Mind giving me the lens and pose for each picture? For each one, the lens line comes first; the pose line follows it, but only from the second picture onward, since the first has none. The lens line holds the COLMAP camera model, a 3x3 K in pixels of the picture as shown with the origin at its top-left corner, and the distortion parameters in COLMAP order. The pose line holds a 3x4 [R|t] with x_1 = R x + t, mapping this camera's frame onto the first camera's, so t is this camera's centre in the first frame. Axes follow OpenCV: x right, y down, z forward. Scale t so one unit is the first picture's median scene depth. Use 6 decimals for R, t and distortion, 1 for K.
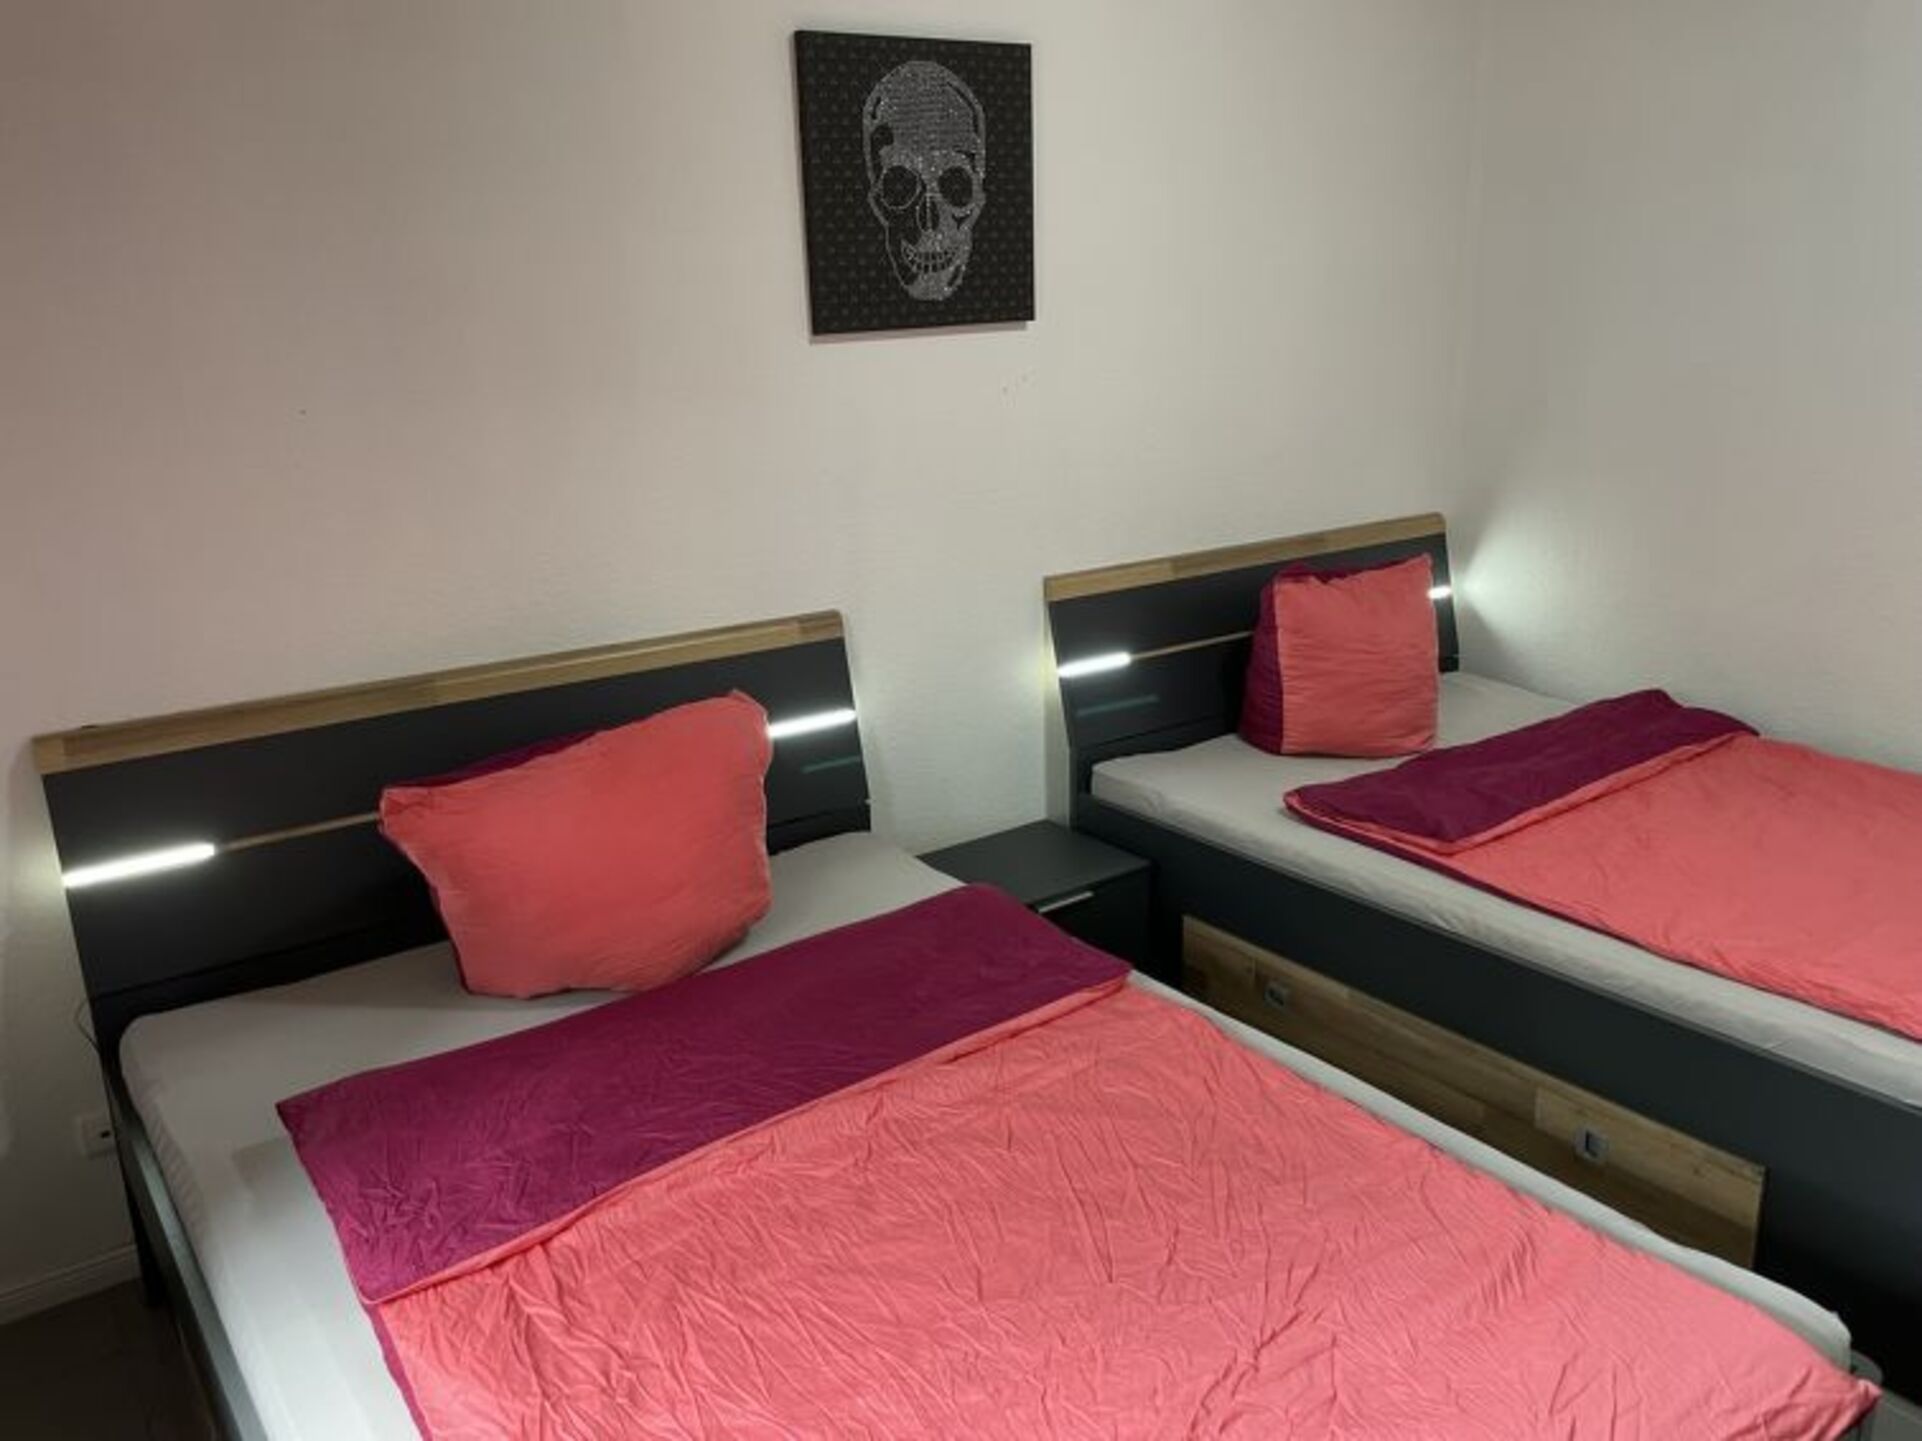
lens RADIAL K [[1478.0, 0, 952.8], [0, 1478.0, 724.8], [0, 0, 1]] dist [0.095882, -0.132643]
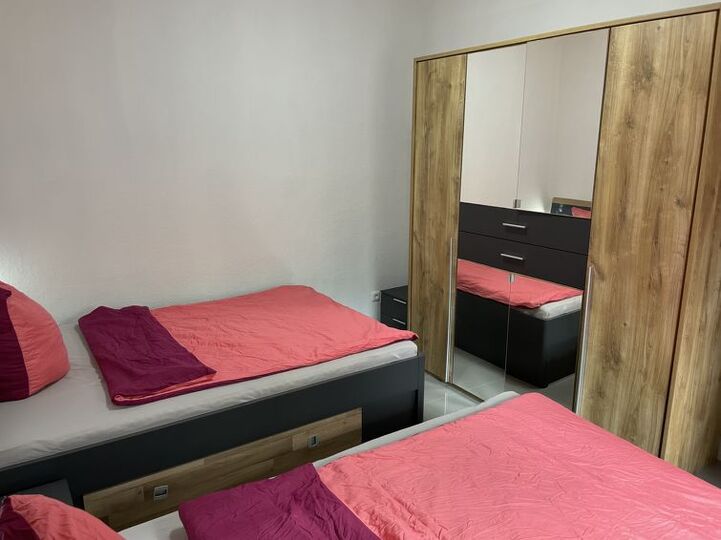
lens RADIAL K [[554.4, 0, 357.4], [0, 554.4, 271.6], [0, 0, 1]] dist [0.095882, -0.132643]
pose [[0.051207, -0.214437, 0.975395, -0.457343], [0.275736, 0.941748, 0.192565, -0.171280], [-0.959869, 0.259090, 0.107352, 0.657218]]
